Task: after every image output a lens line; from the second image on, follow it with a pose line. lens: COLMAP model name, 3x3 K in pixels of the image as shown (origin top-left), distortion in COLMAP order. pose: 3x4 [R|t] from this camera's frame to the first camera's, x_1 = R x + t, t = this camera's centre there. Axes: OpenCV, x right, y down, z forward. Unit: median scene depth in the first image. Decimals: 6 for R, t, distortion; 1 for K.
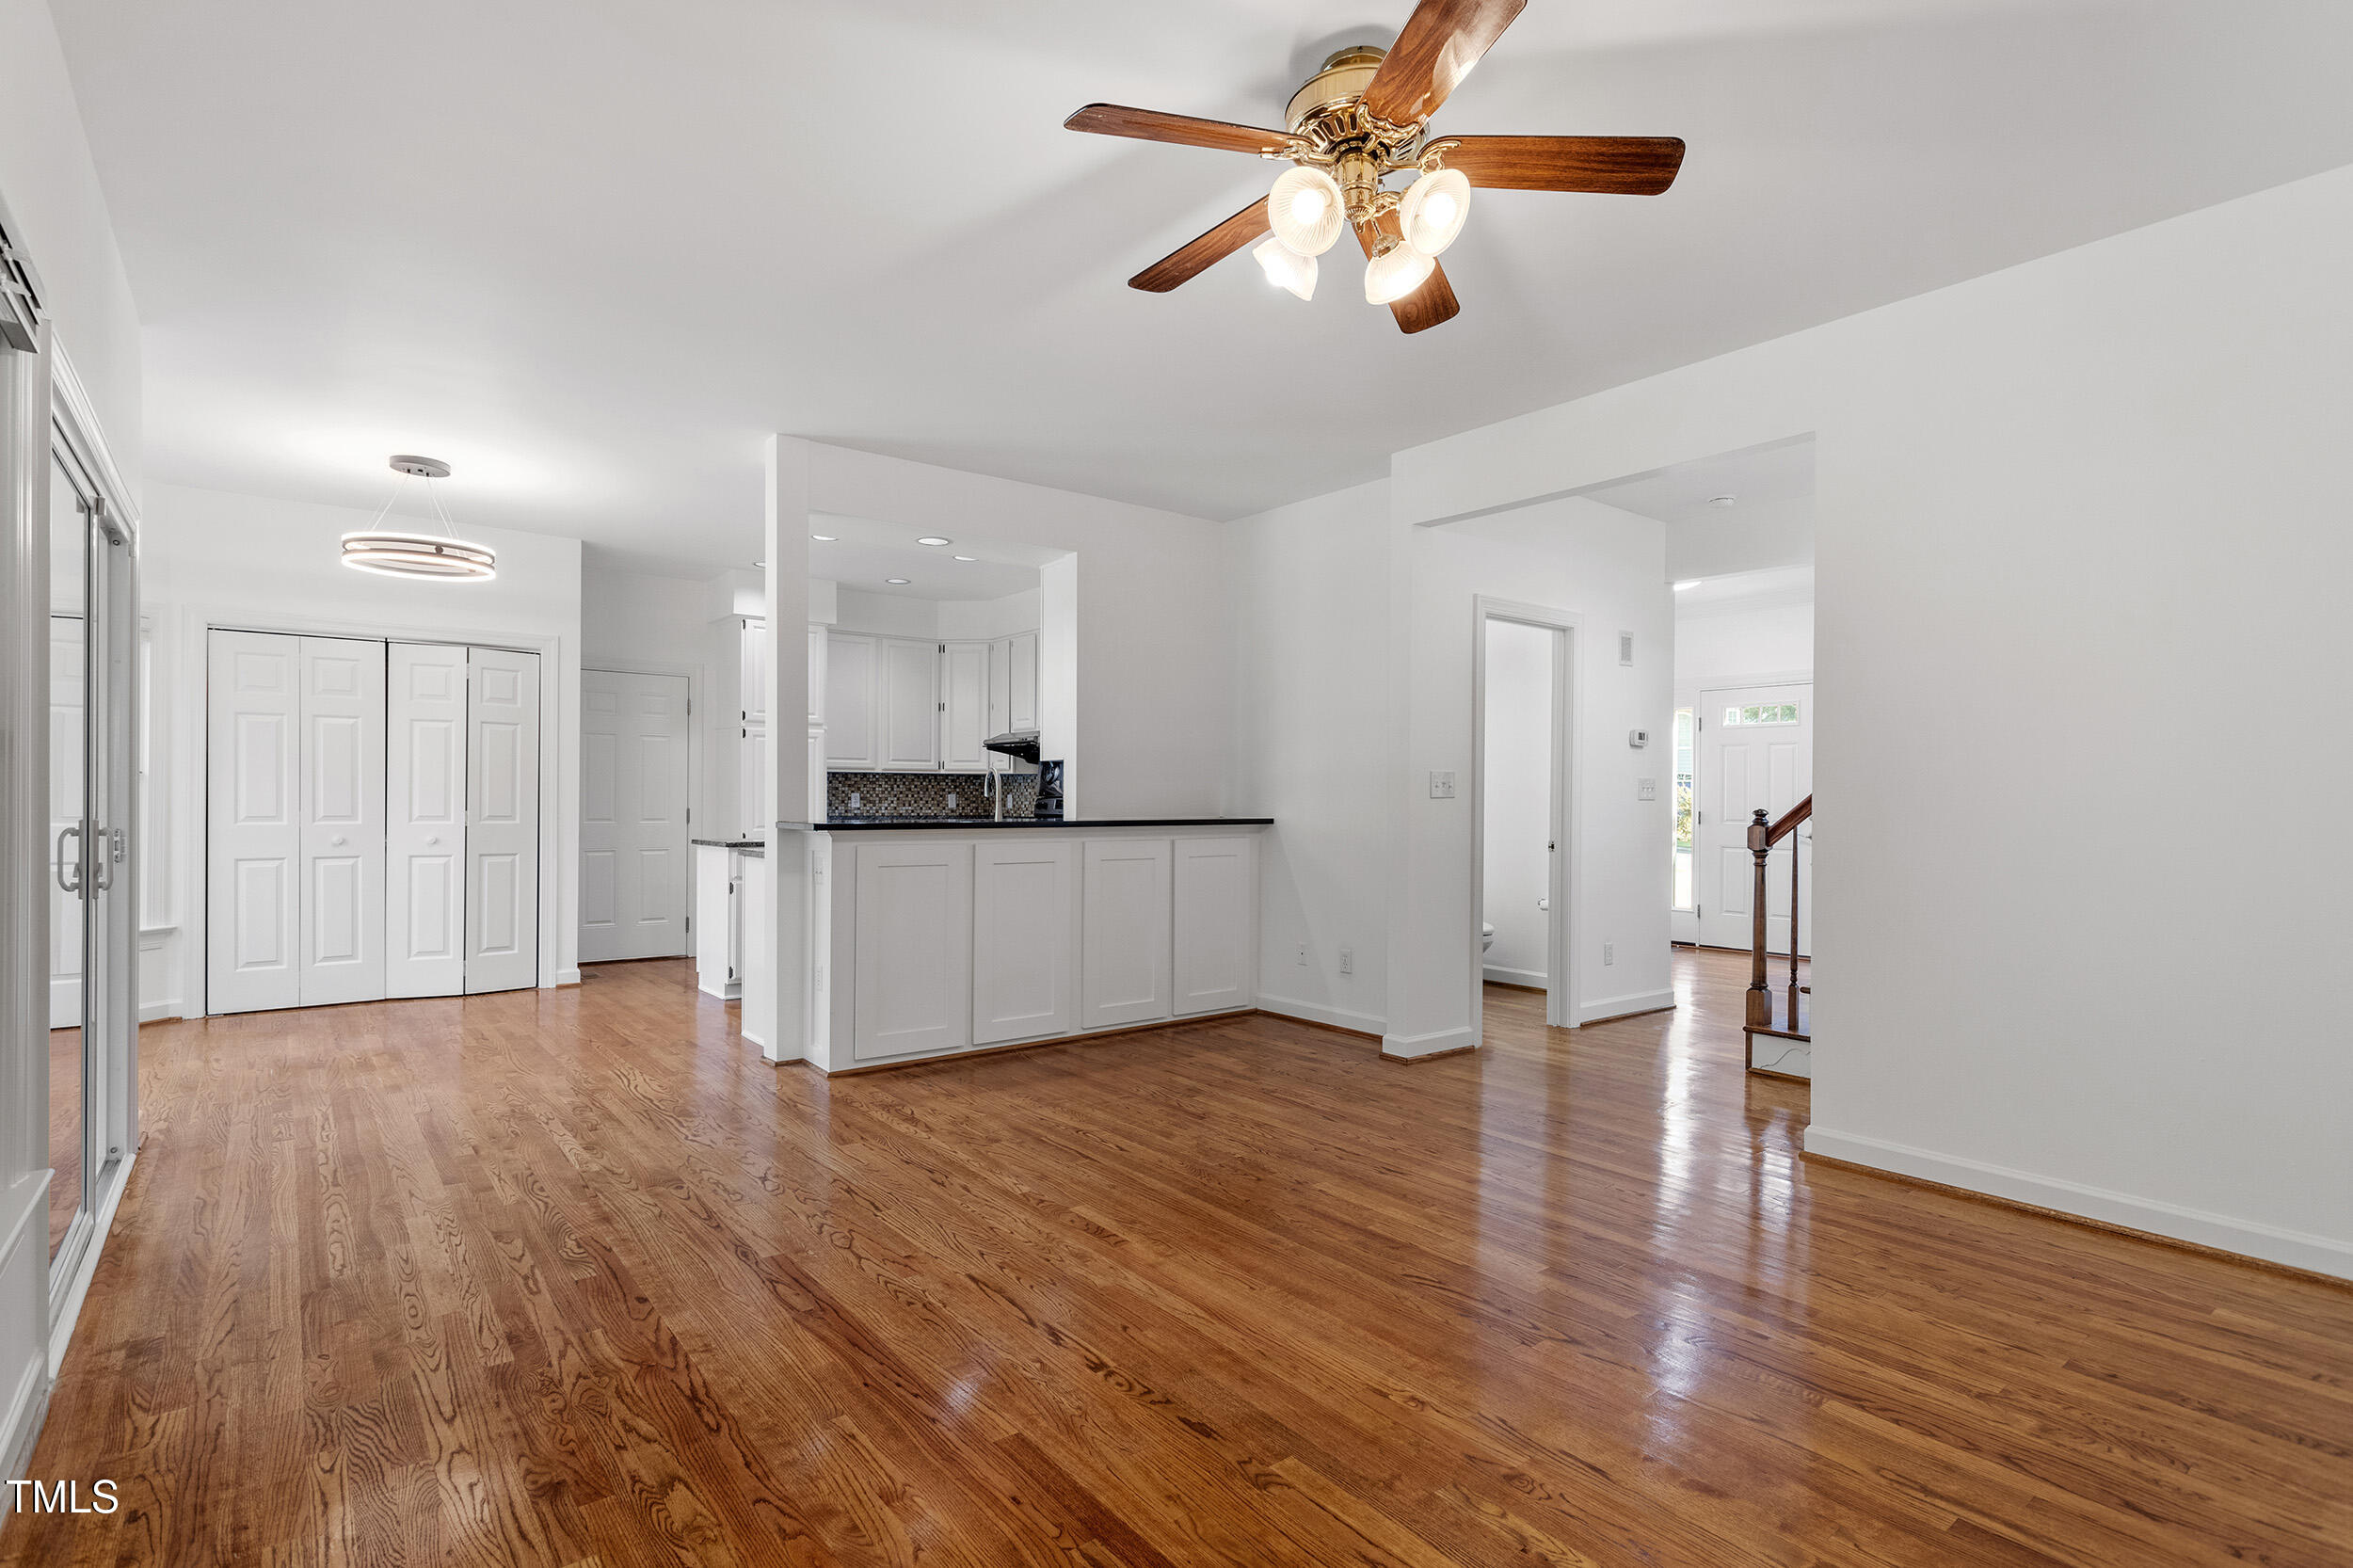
lens RADIAL K [[1127.2, 0, 1183.7], [0, 1127.2, 794.1], [0, 0, 1]] dist [-0.000088, 0.001802]
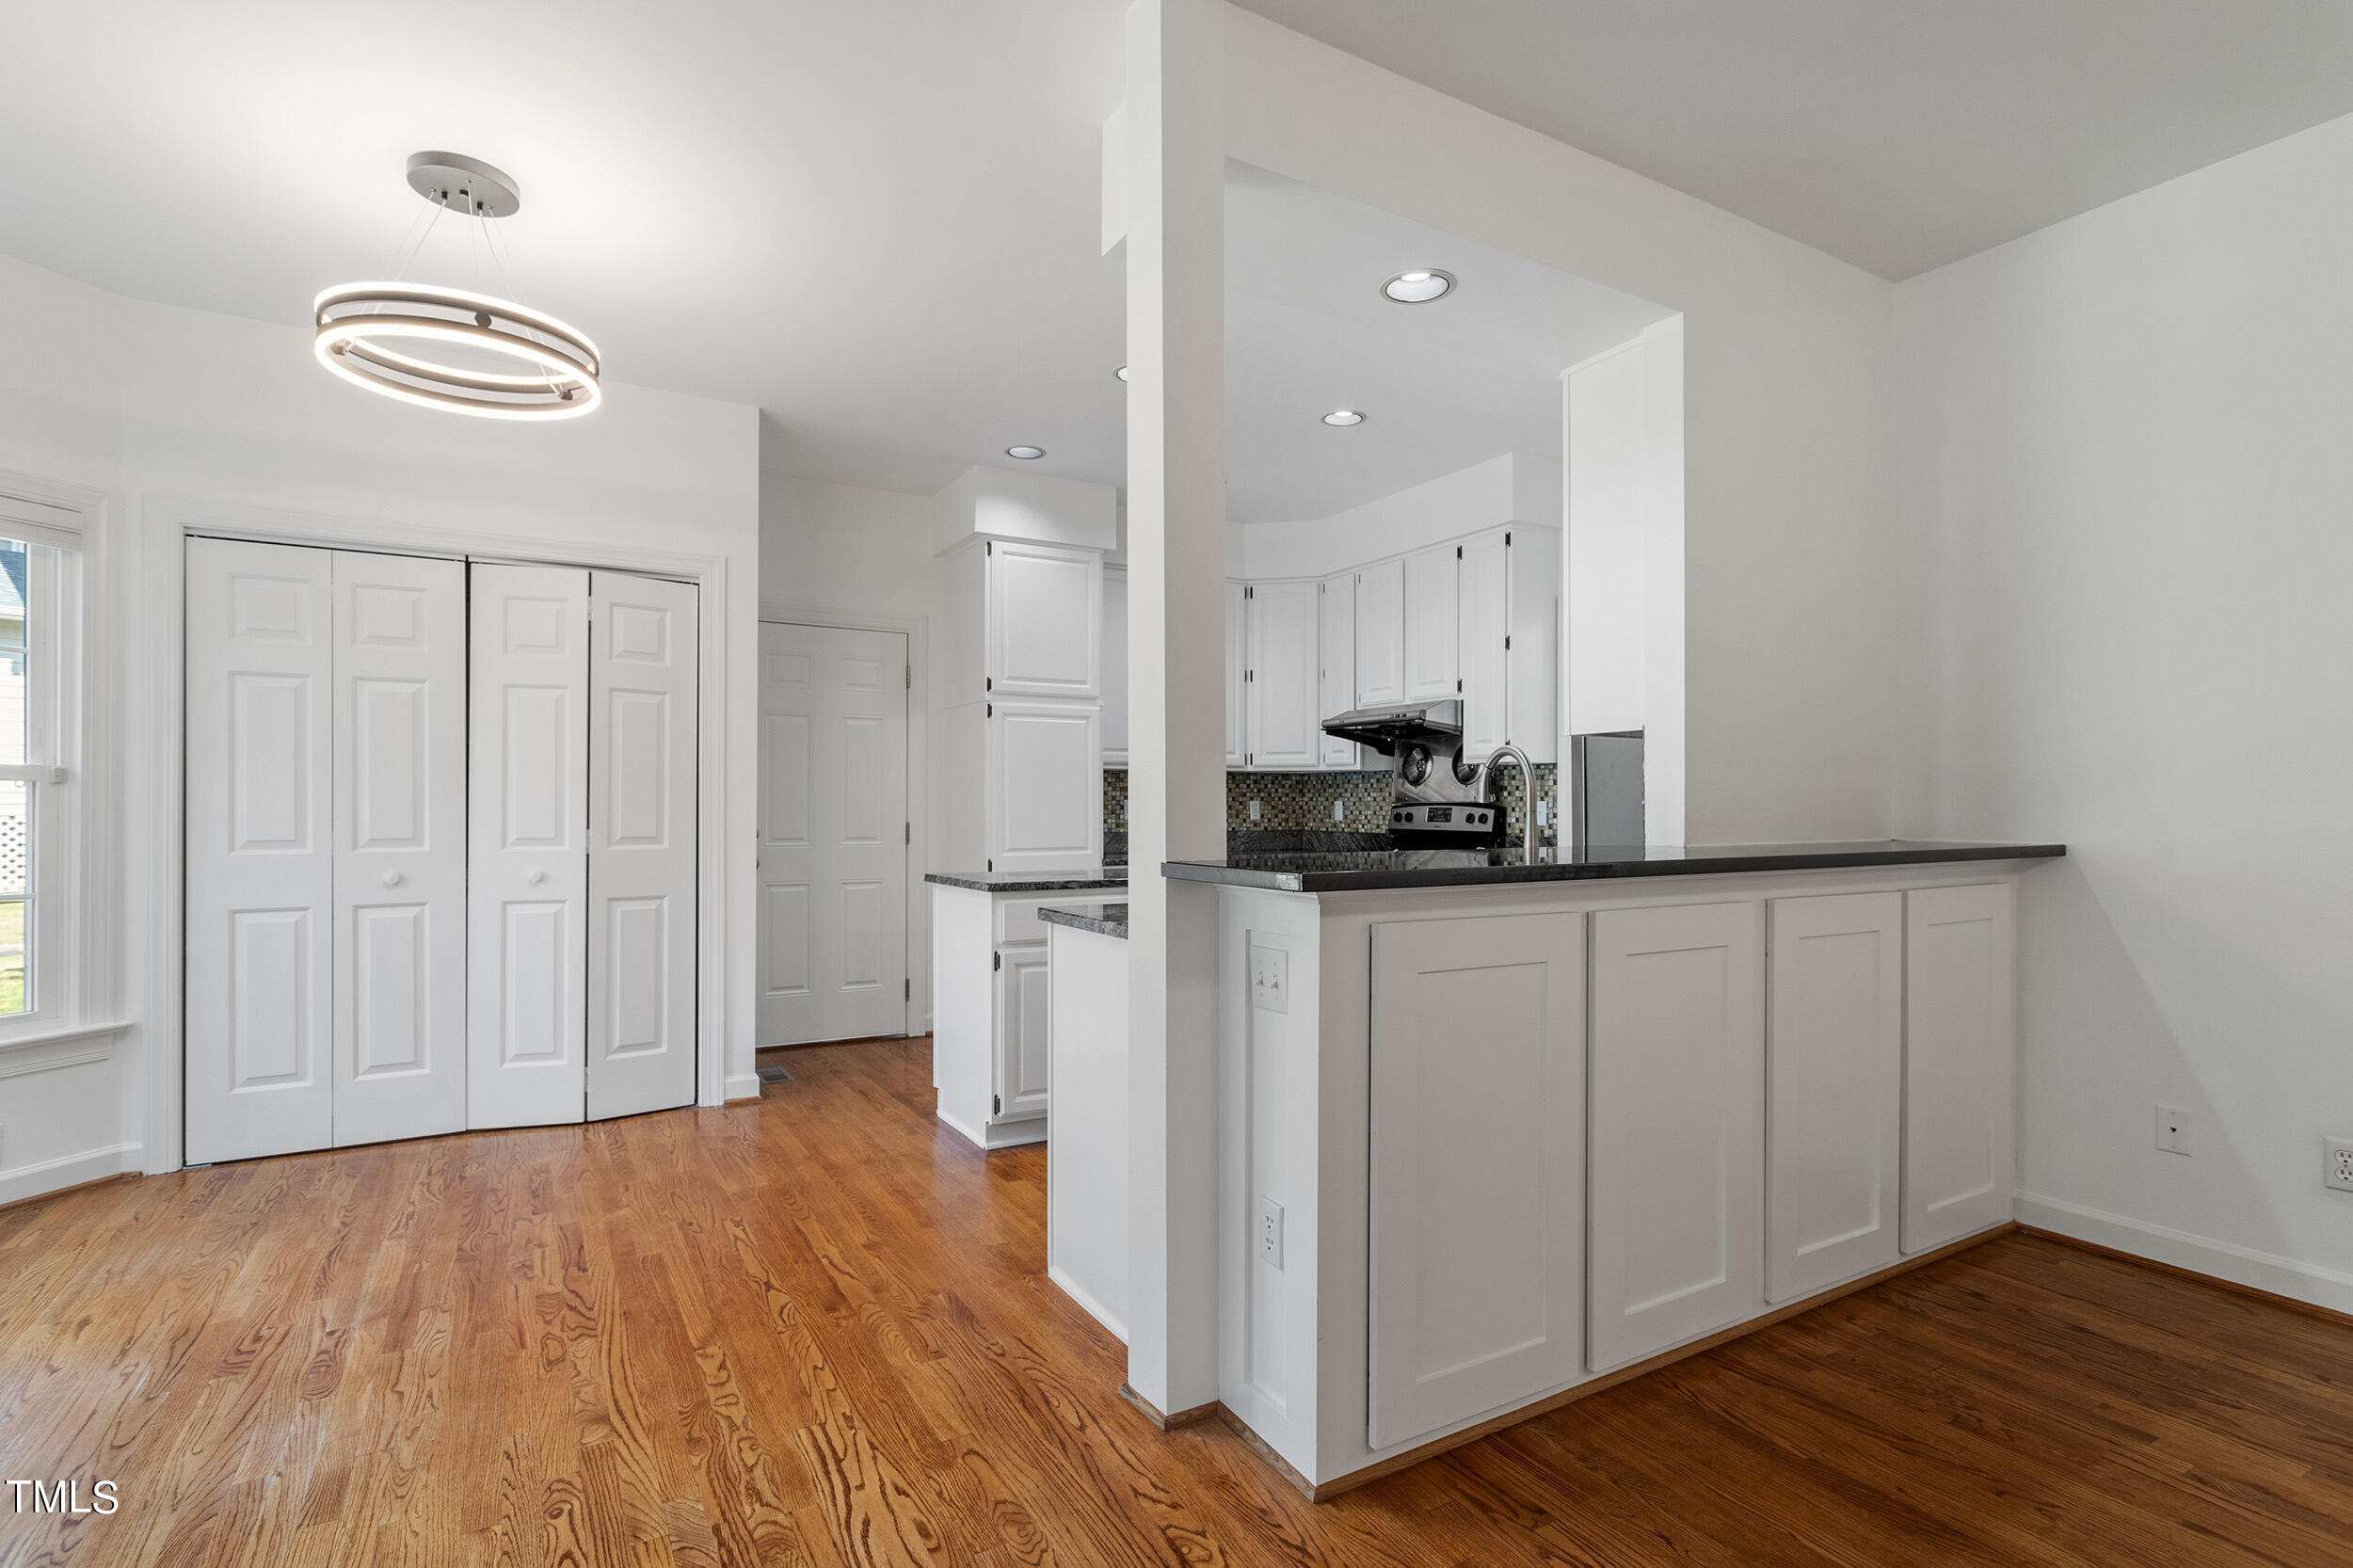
lens RADIAL K [[1127.2, 0, 1180.4], [0, 1127.2, 800.3], [0, 0, 1]] dist [-0.000088, 0.001802]
pose [[0.989489, -0.005090, -0.144519, -0.238910], [0.004864, 0.999986, -0.001914, 0.001393], [0.144527, 0.001191, 0.989500, 0.466713]]
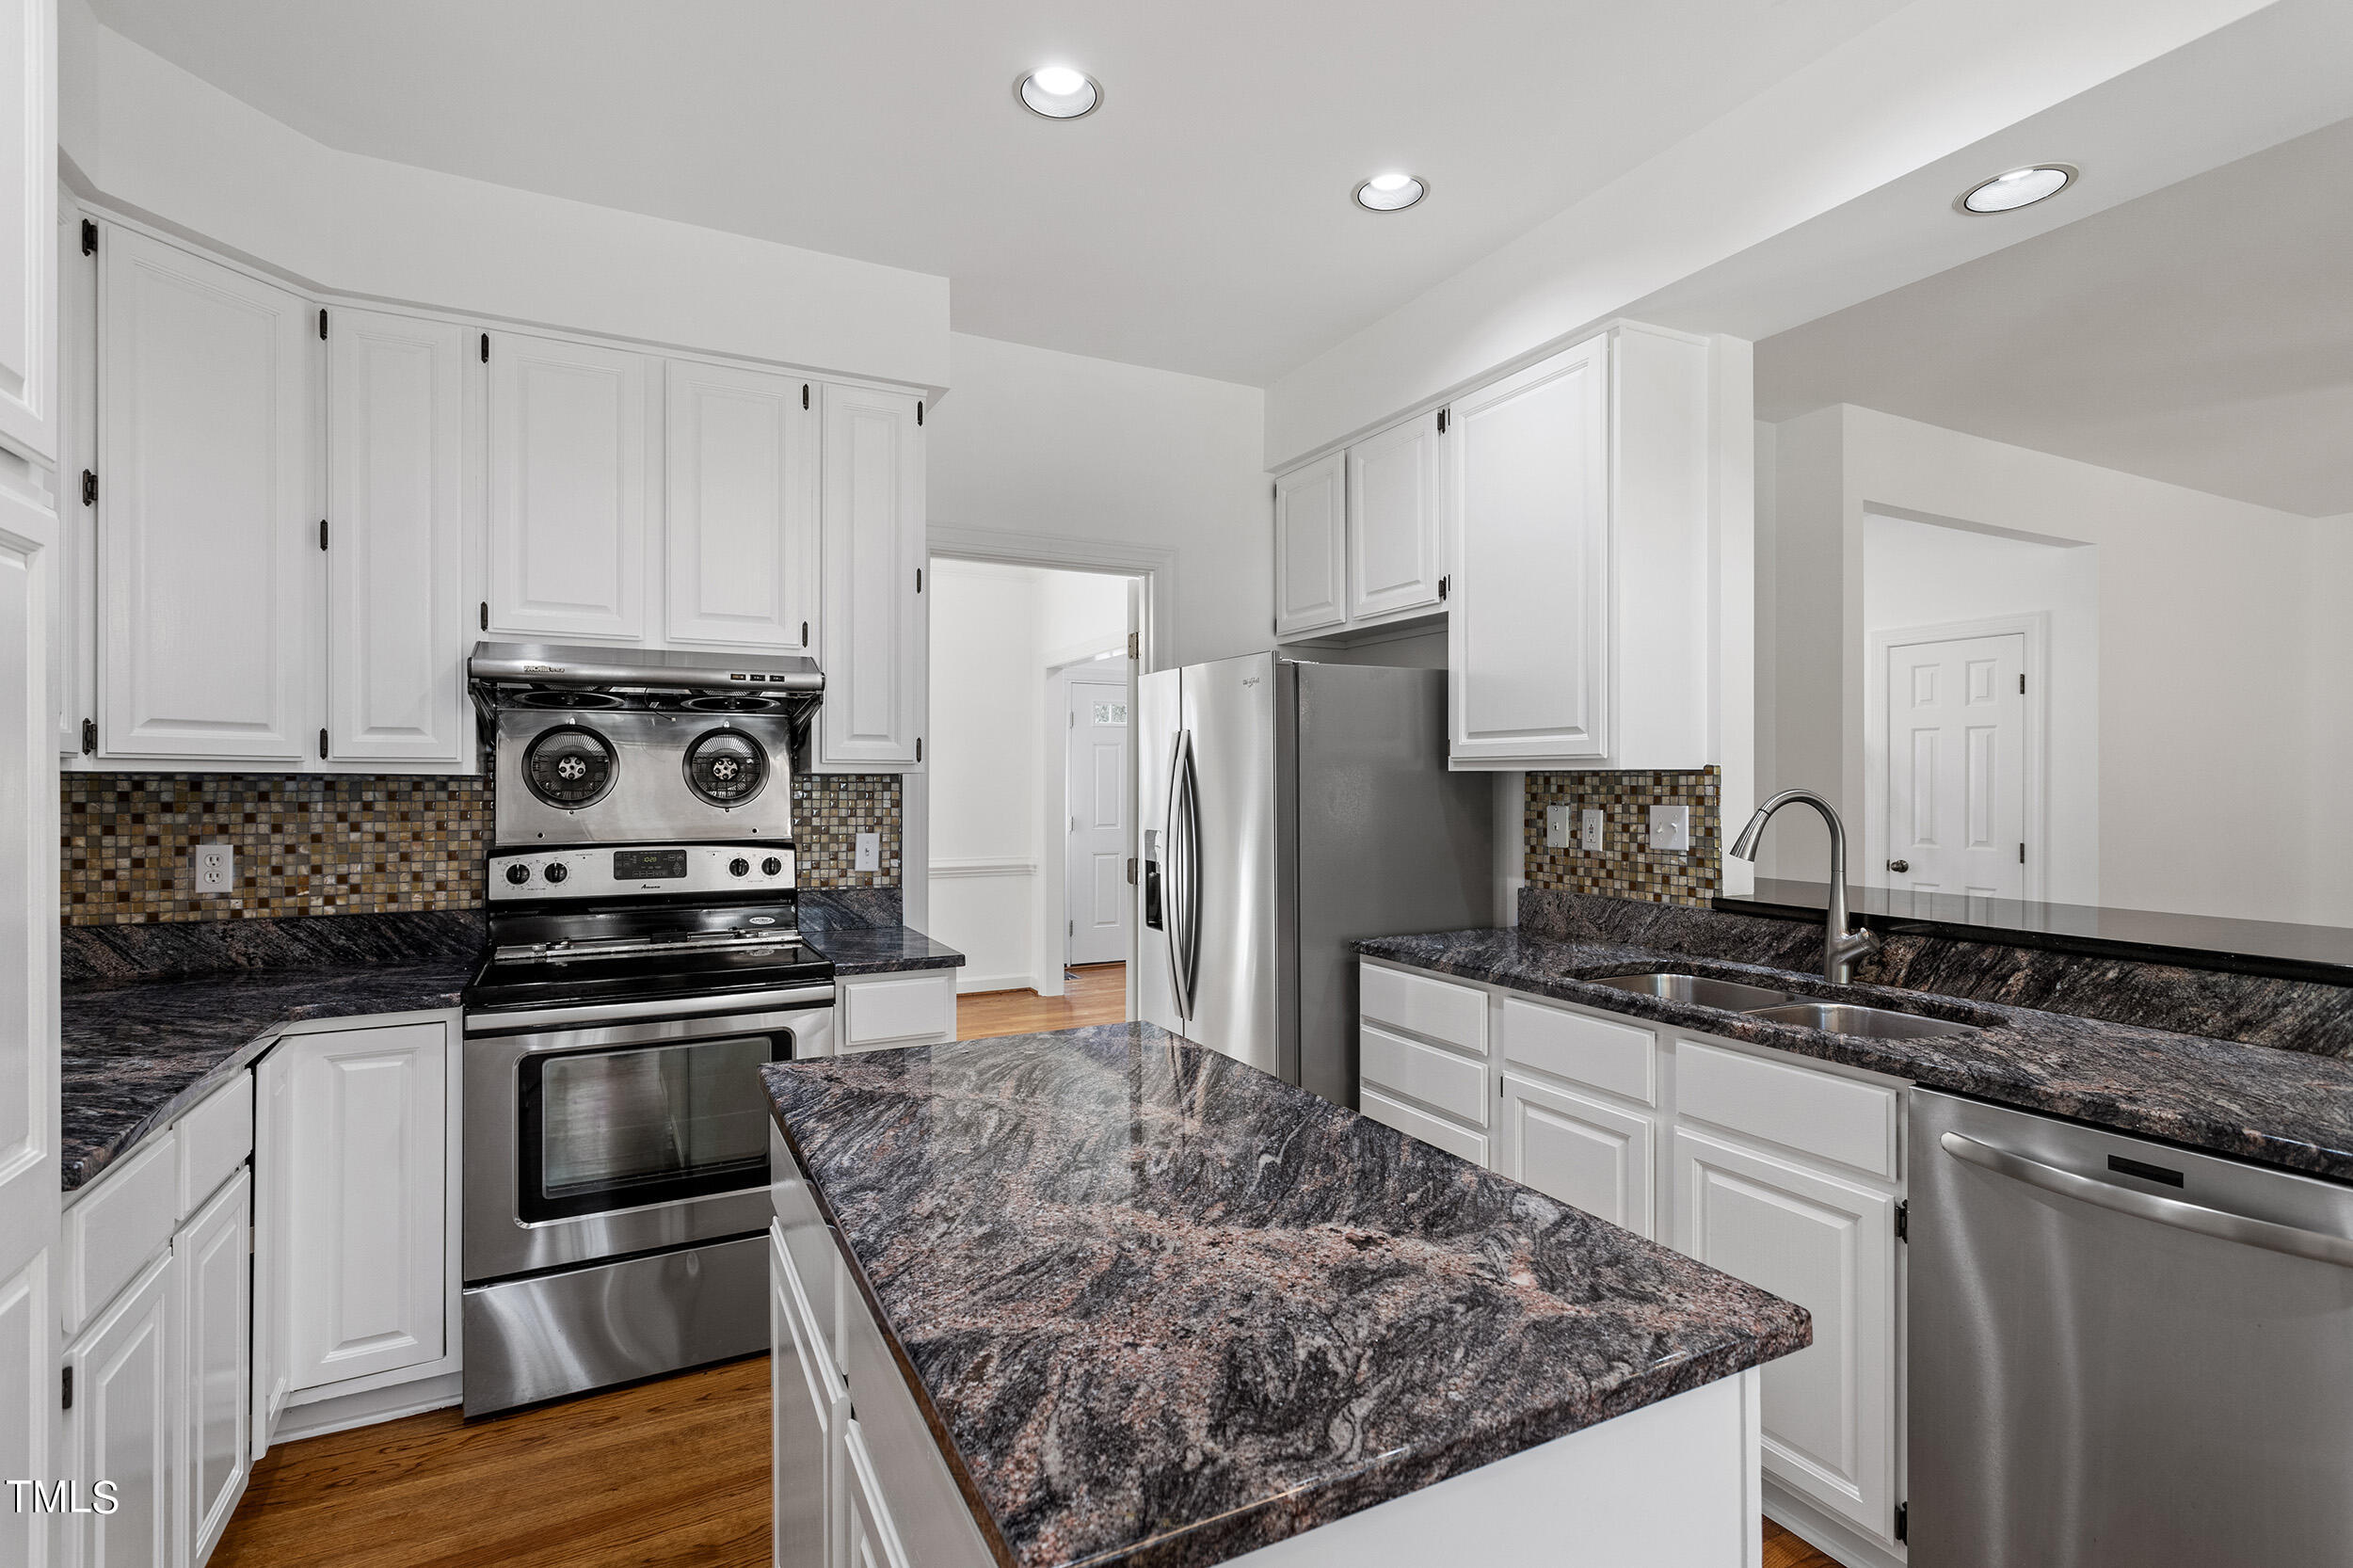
lens RADIAL K [[1127.2, 0, 1178.1], [0, 1127.2, 769.8], [0, 0, 1]] dist [-0.000088, 0.001802]
pose [[0.202473, 0.004063, 0.979279, -0.606337], [-0.002632, 0.999990, -0.003605, -0.028209], [-0.979284, -0.001848, 0.202482, 1.124319]]
